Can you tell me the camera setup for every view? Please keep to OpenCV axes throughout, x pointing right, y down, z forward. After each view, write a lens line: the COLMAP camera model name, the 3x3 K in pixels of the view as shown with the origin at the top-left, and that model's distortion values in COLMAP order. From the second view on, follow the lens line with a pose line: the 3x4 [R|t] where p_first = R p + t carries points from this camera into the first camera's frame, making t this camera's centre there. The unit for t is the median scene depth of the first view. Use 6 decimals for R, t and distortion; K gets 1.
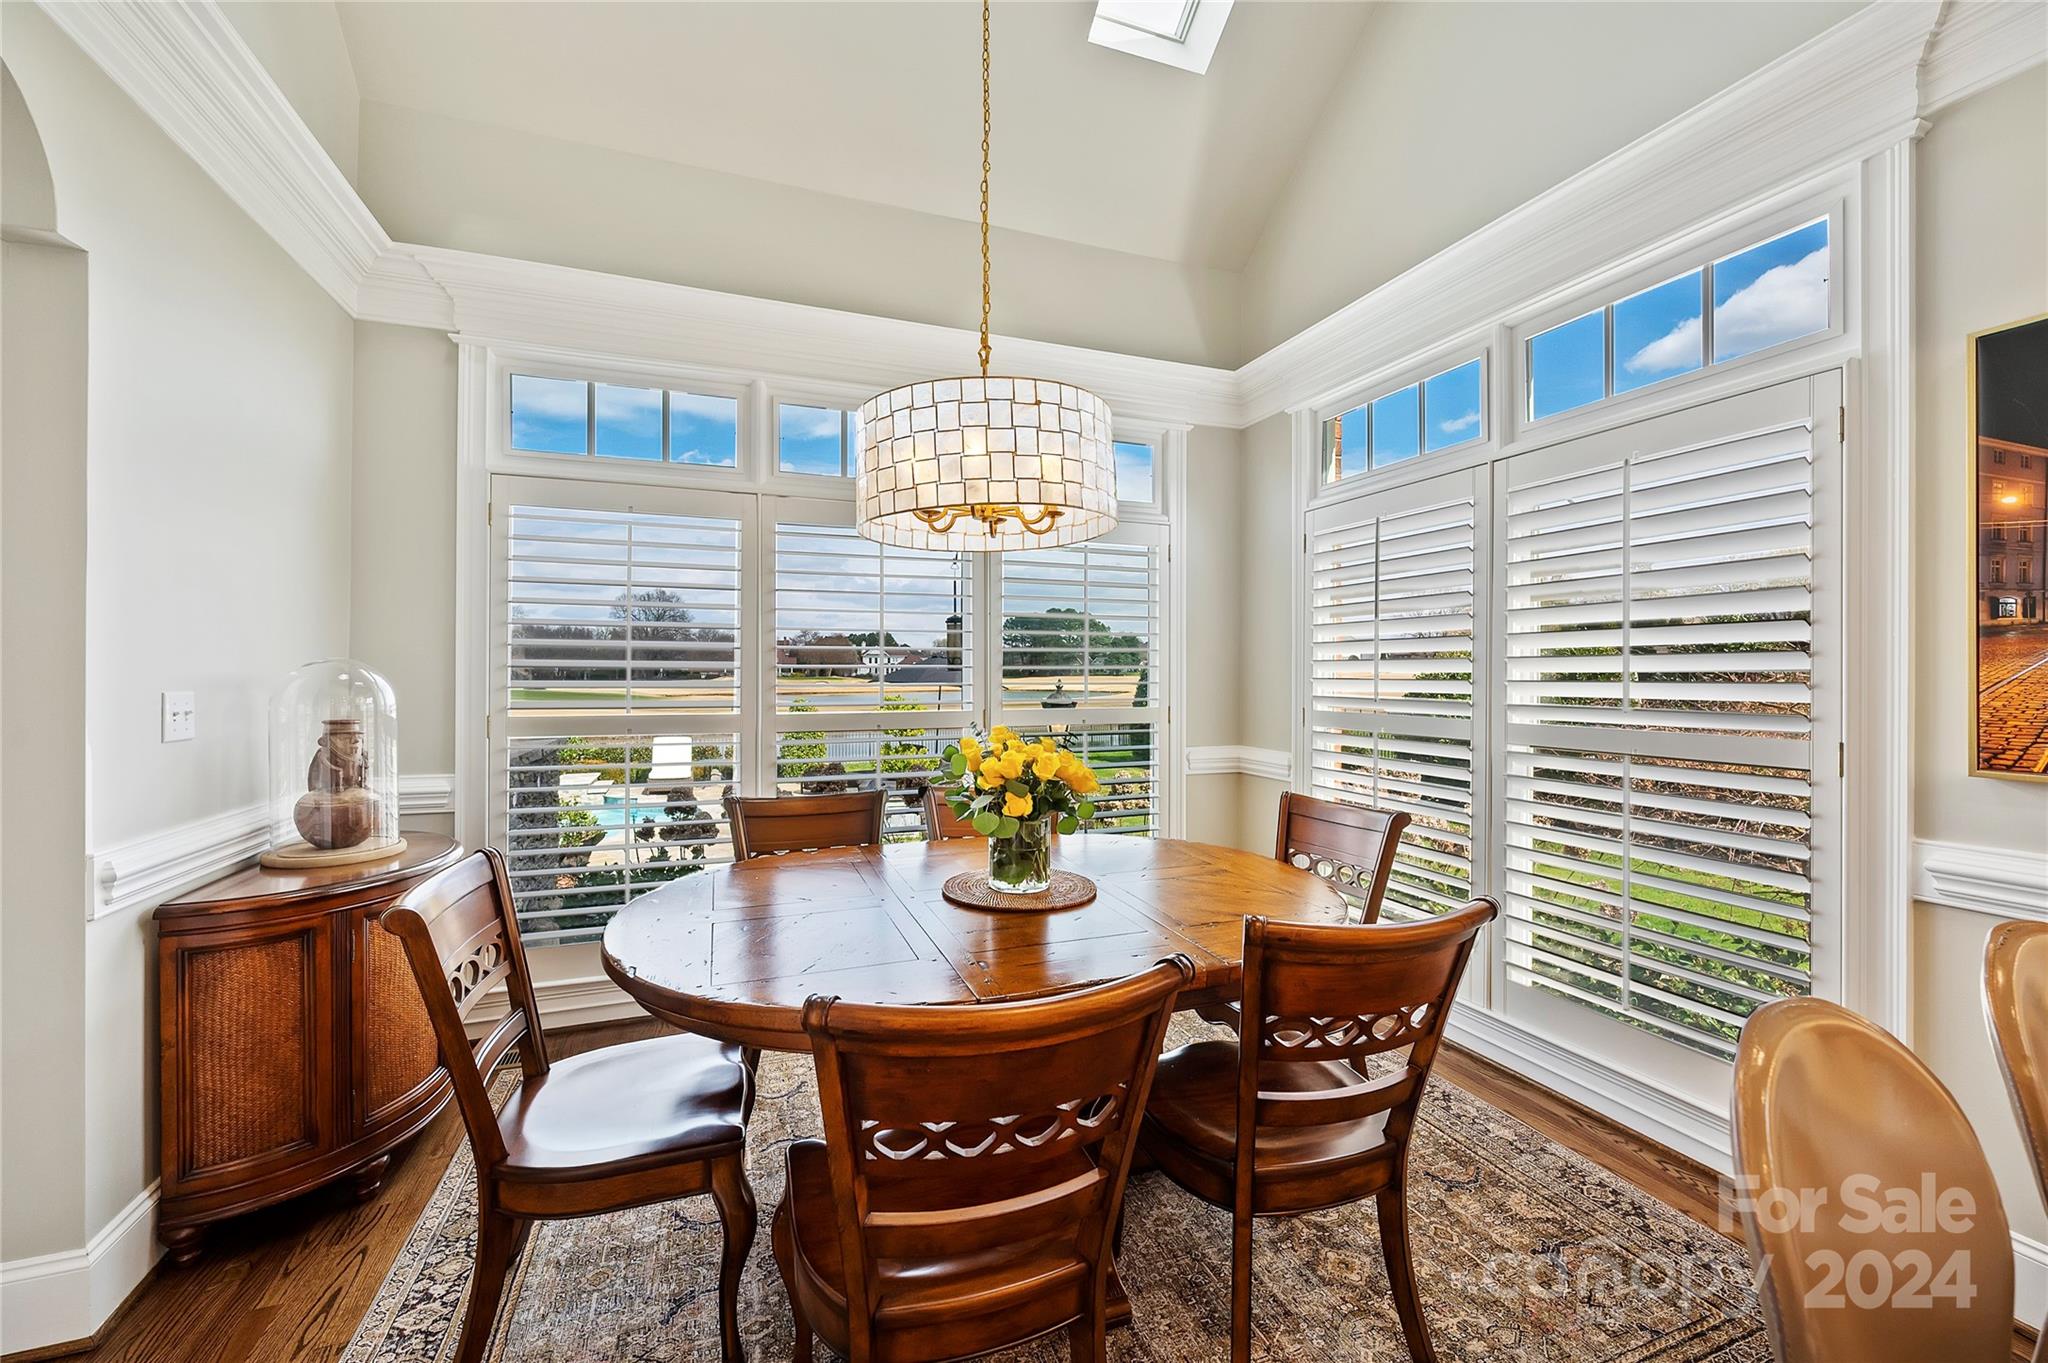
lens RADIAL K [[825.3, 0, 1010.8], [0, 825.3, 691.6], [0, 0, 1]] dist [-0.000186, -0.000038]
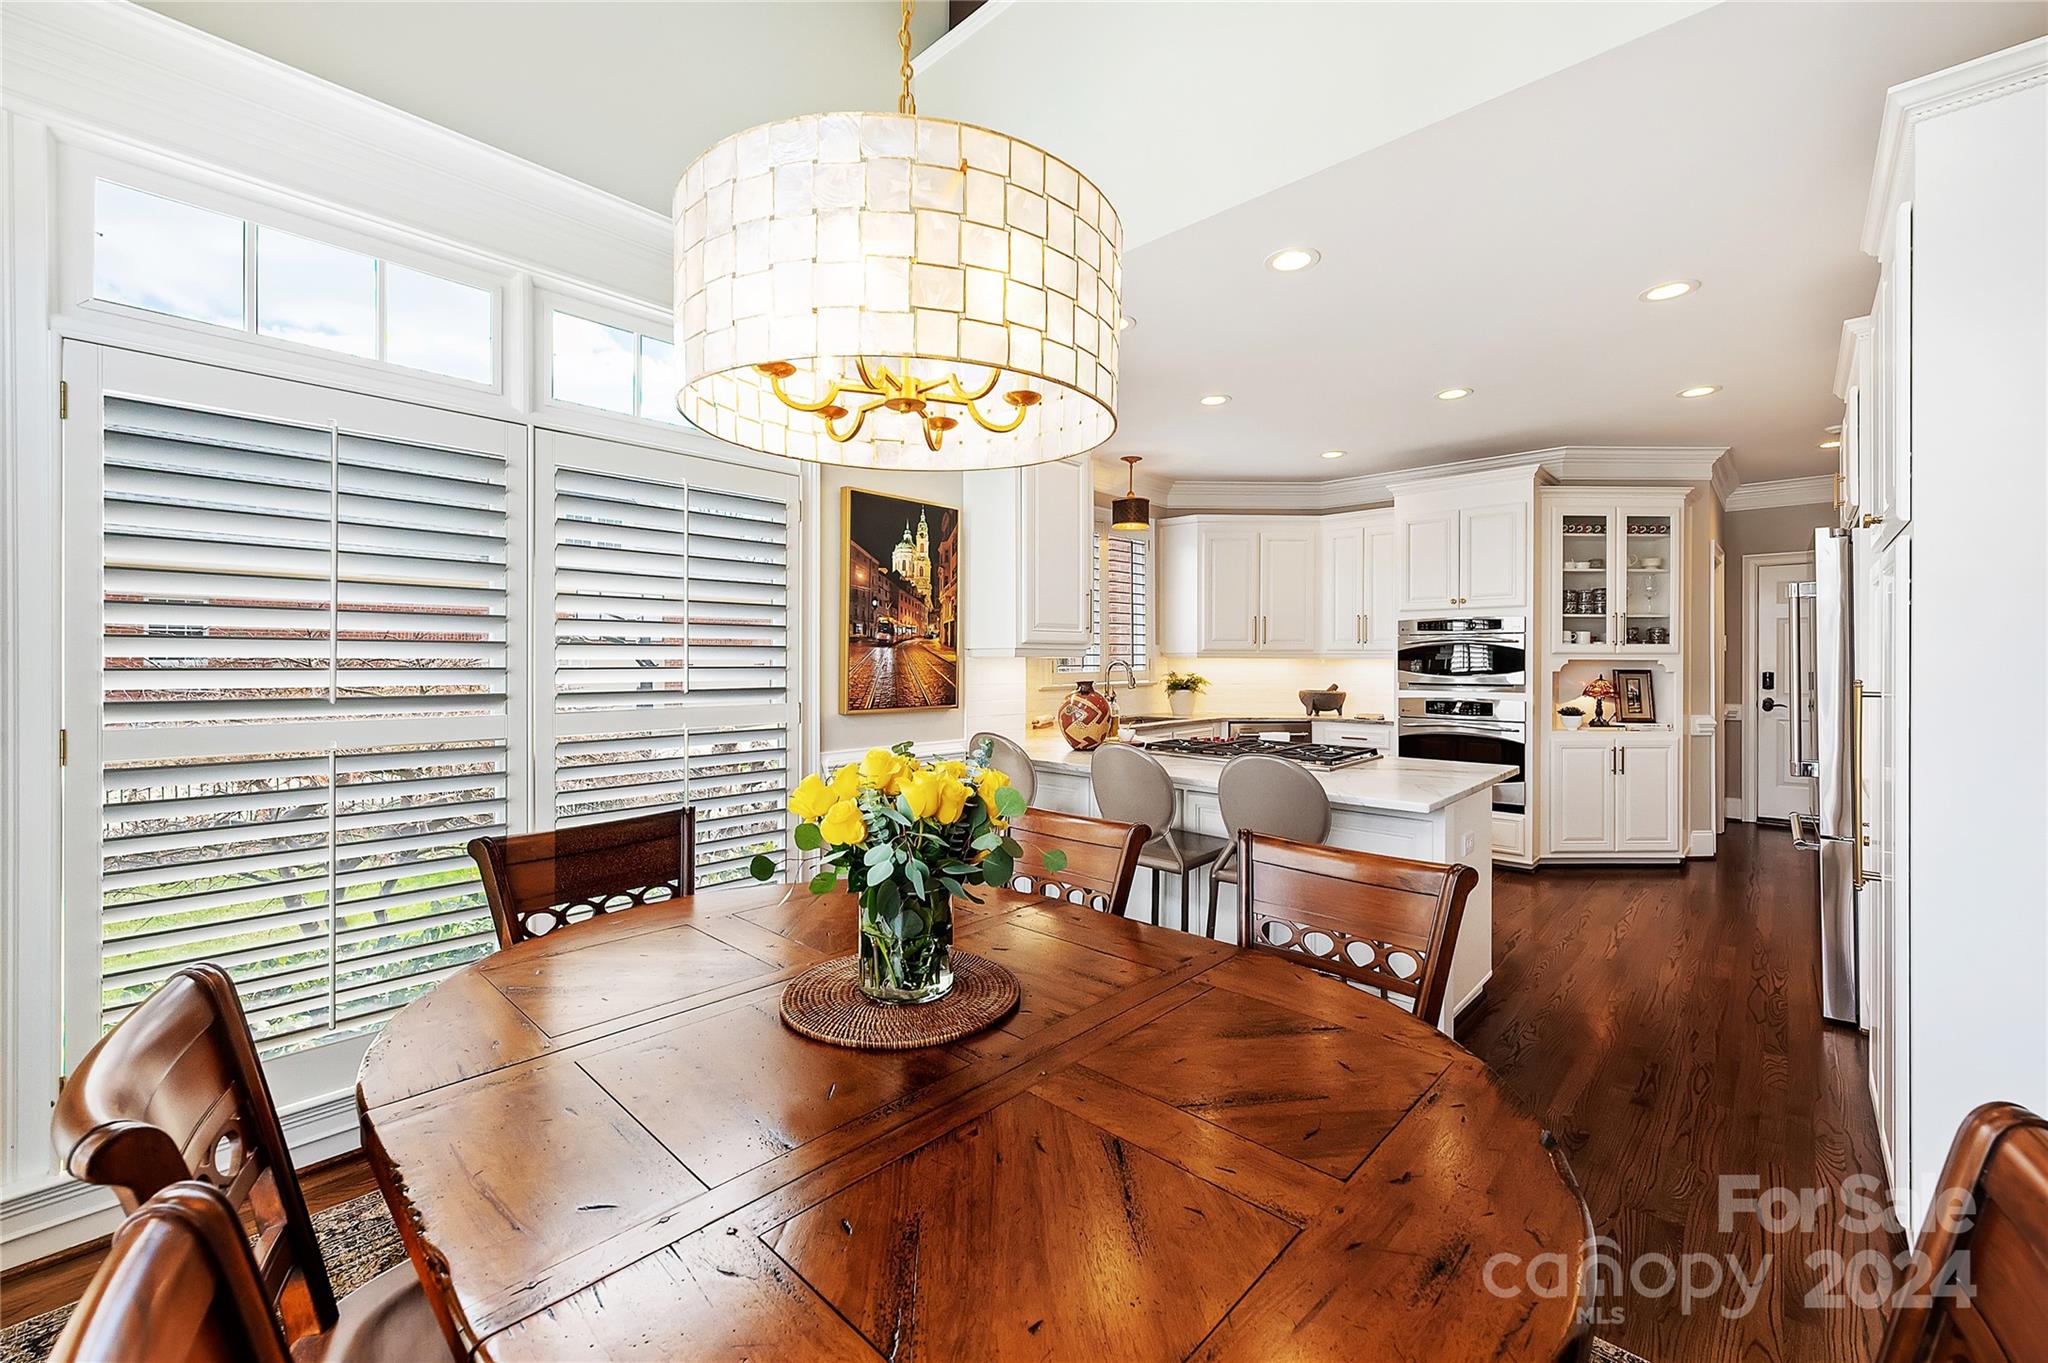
lens RADIAL K [[818.3, 0, 1020.4], [0, 818.3, 665.4], [0, 0, 1]] dist [-0.000936, 0.000038]
pose [[-0.449562, -0.009369, 0.893200, -0.381806], [0.013745, 0.999754, 0.017405, -0.020573], [-0.893143, 0.020101, -0.449323, 0.770456]]
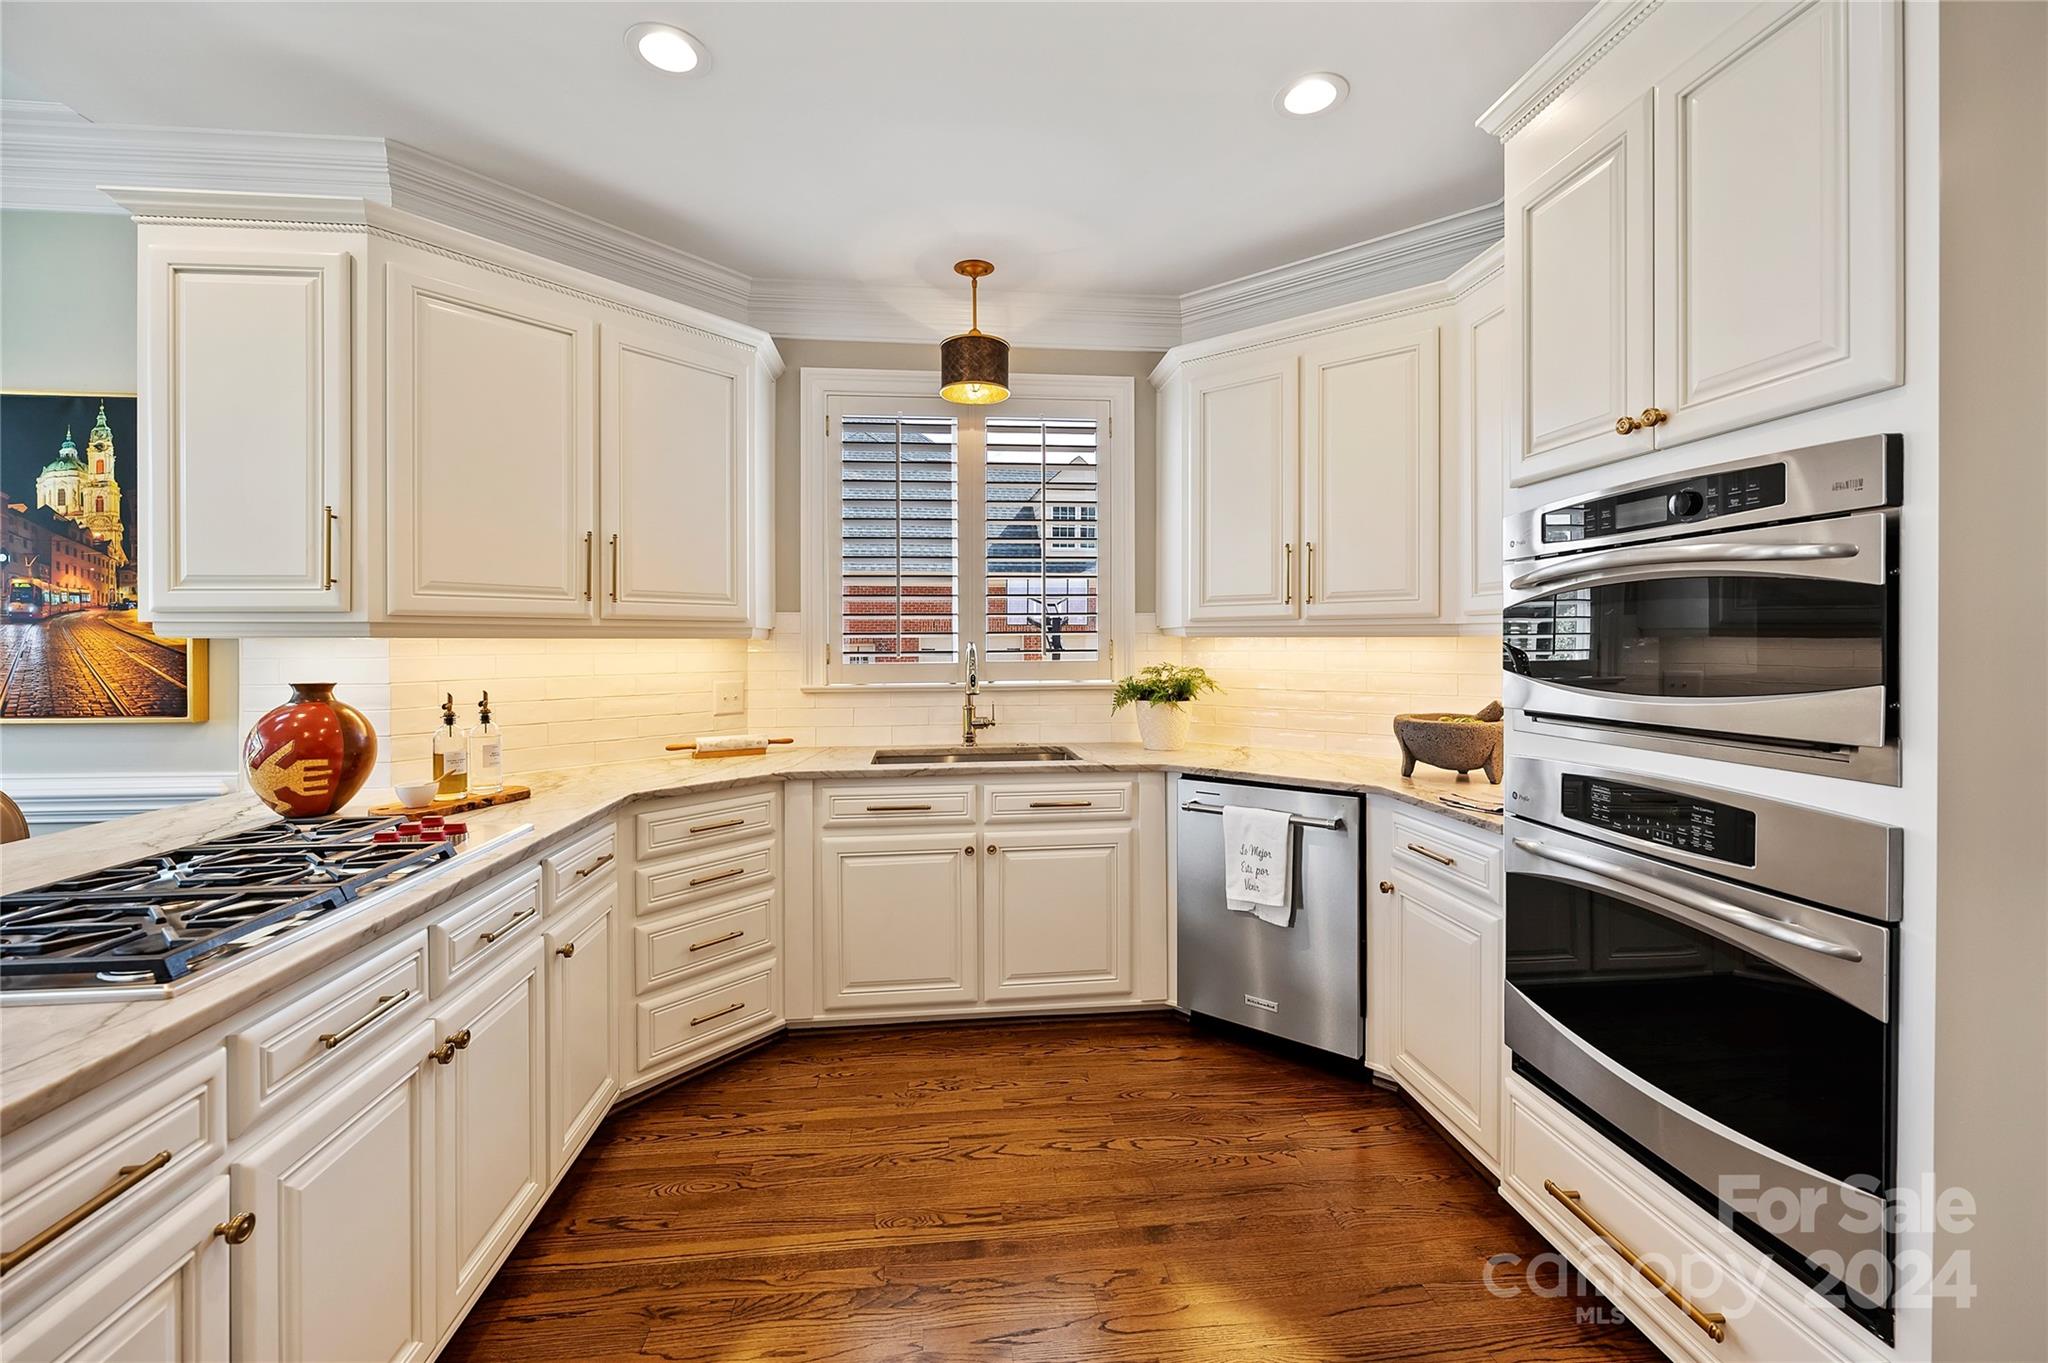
lens RADIAL K [[846.8, 0, 1013.8], [0, 846.8, 647.6], [0, 0, 1]] dist [-0.001063, 0.000161]
pose [[0.250988, -0.007105, 0.967964, 0.141428], [0.020395, 0.999790, 0.002051, 0.006740], [-0.967775, 0.019227, 0.251080, -0.505205]]
